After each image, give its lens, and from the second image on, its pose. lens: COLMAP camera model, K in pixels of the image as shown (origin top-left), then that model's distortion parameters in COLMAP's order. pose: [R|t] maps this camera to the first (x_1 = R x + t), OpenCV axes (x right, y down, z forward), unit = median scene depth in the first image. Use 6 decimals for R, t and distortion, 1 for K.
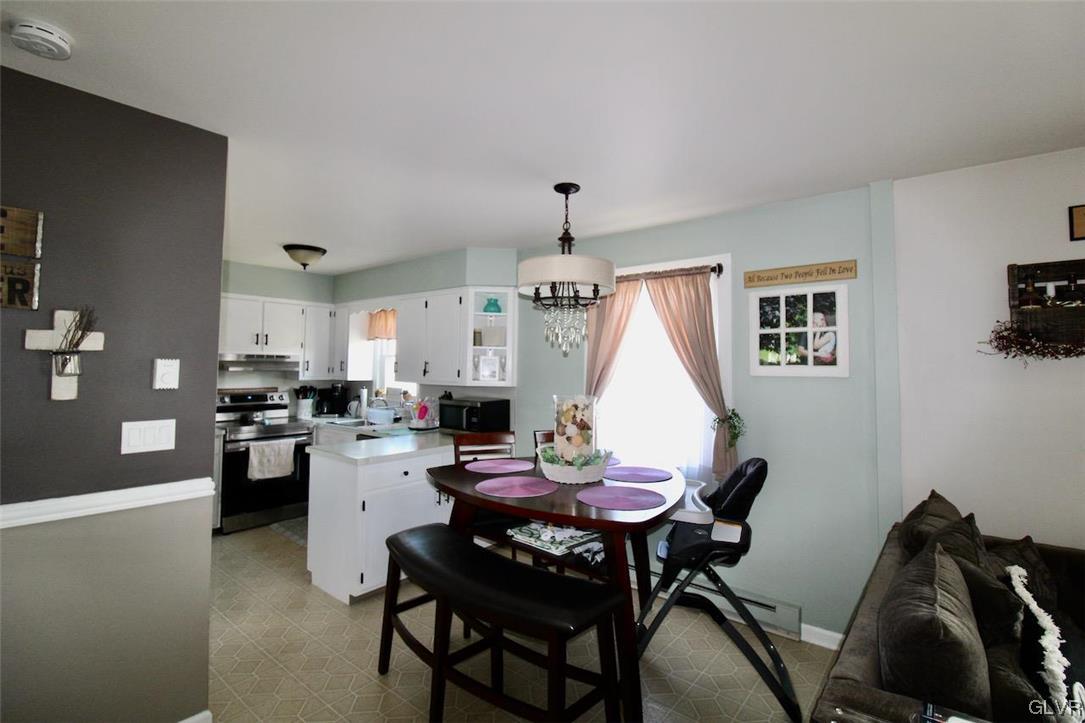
lens RADIAL K [[503.7, 0, 552.7], [0, 503.7, 346.4], [0, 0, 1]] dist [0.003006, -0.013050]
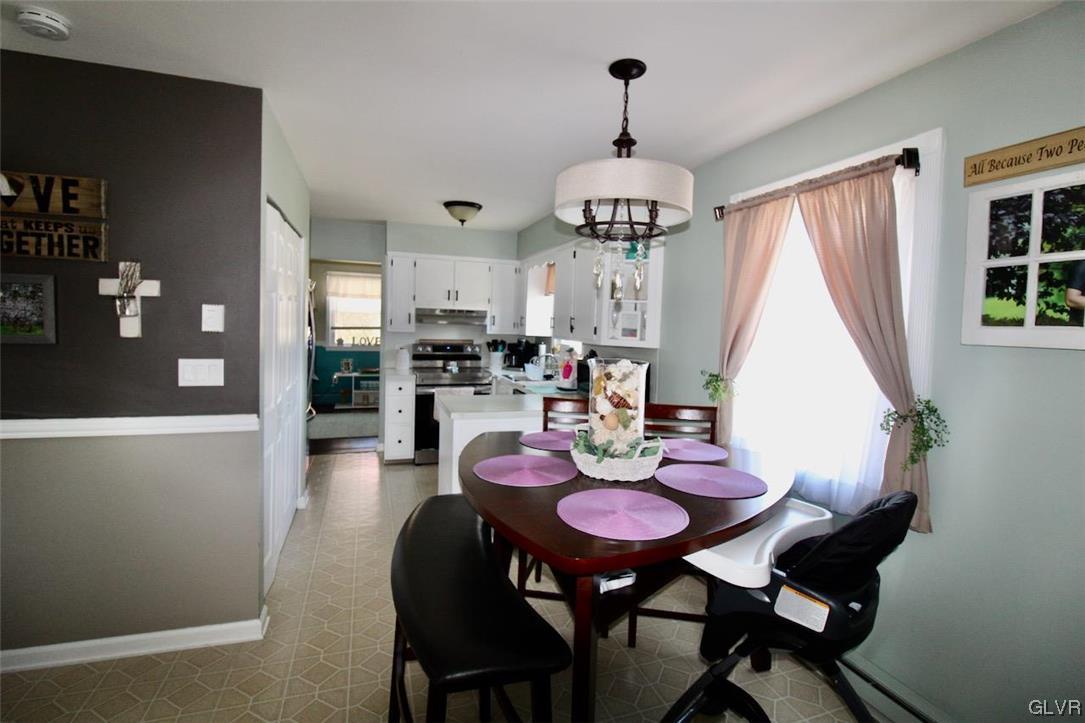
lens RADIAL K [[503.7, 0, 552.7], [0, 503.7, 346.4], [0, 0, 1]] dist [0.003006, -0.013050]
pose [[0.853110, 0.042674, -0.519984, 0.295707], [-0.002818, 0.997012, 0.077201, 0.019025], [0.521724, -0.064396, 0.850680, 0.287039]]
